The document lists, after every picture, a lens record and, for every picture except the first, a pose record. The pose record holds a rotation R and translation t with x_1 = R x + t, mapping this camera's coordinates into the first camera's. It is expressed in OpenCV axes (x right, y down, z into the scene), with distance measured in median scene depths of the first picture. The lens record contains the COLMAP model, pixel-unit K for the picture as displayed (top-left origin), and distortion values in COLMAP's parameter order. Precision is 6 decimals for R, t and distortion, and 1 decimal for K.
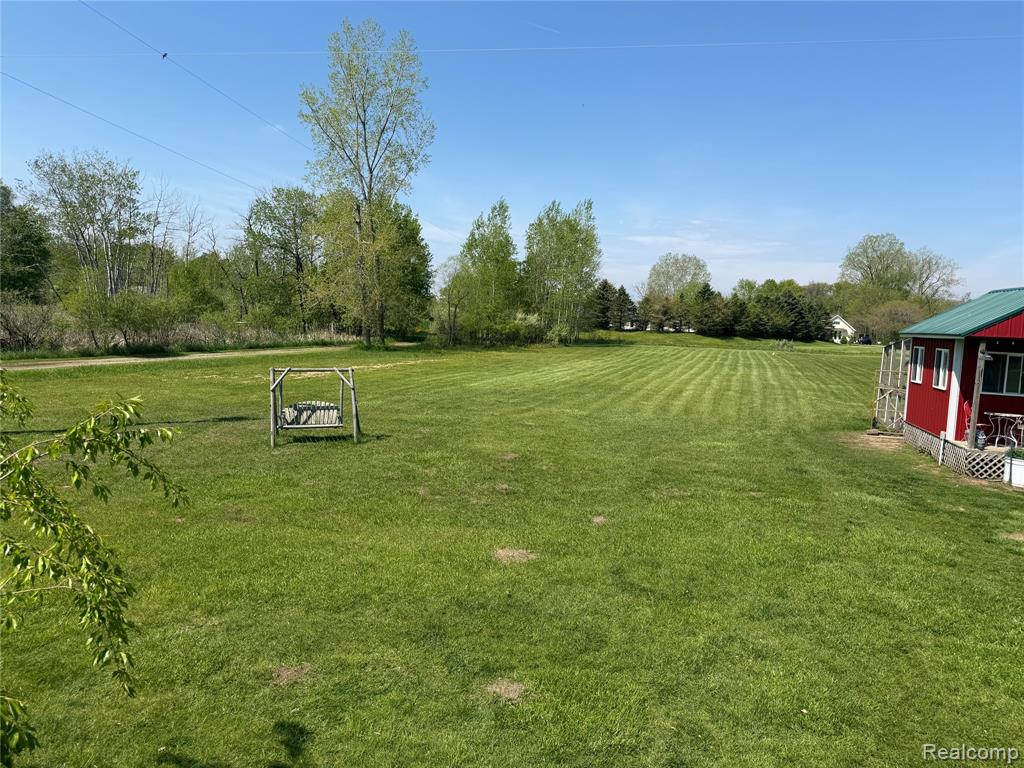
lens RADIAL K [[716.6, 0, 514.2], [0, 716.6, 381.2], [0, 0, 1]] dist [0.067679, -0.087352]
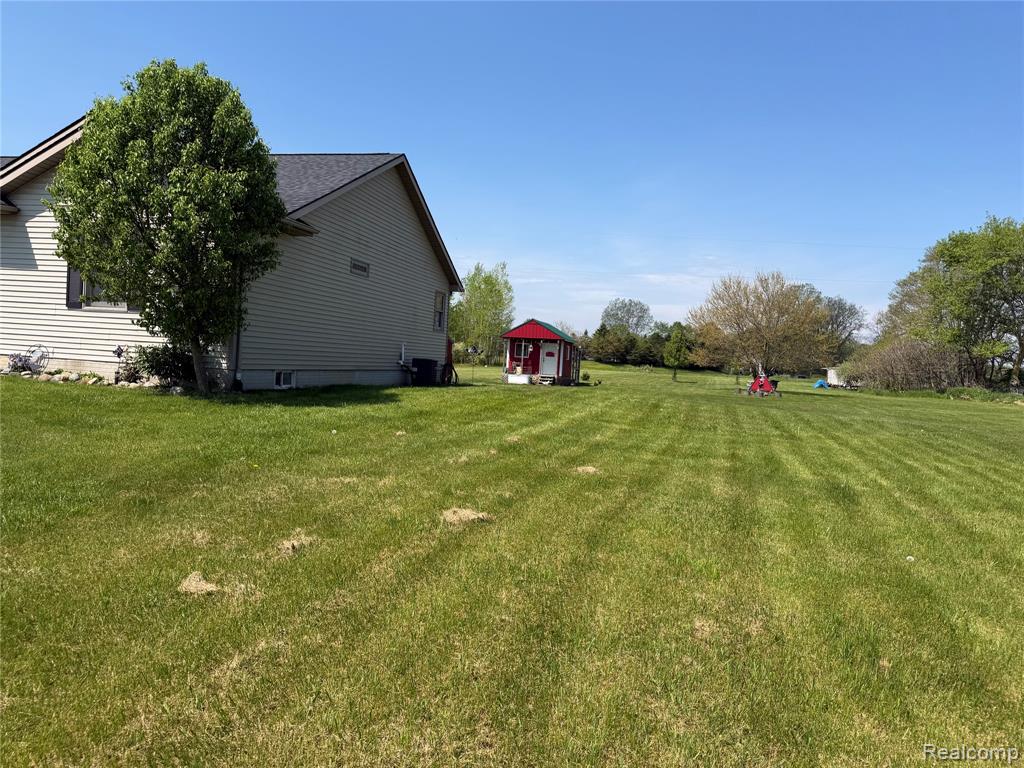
lens RADIAL K [[716.6, 0, 512.9], [0, 716.6, 386.6], [0, 0, 1]] dist [0.067679, -0.087352]
pose [[0.999926, 0.011855, 0.002783, 0.509220], [-0.011708, 0.998782, -0.047938, 0.226158], [-0.003348, 0.047902, 0.998846, -1.556390]]
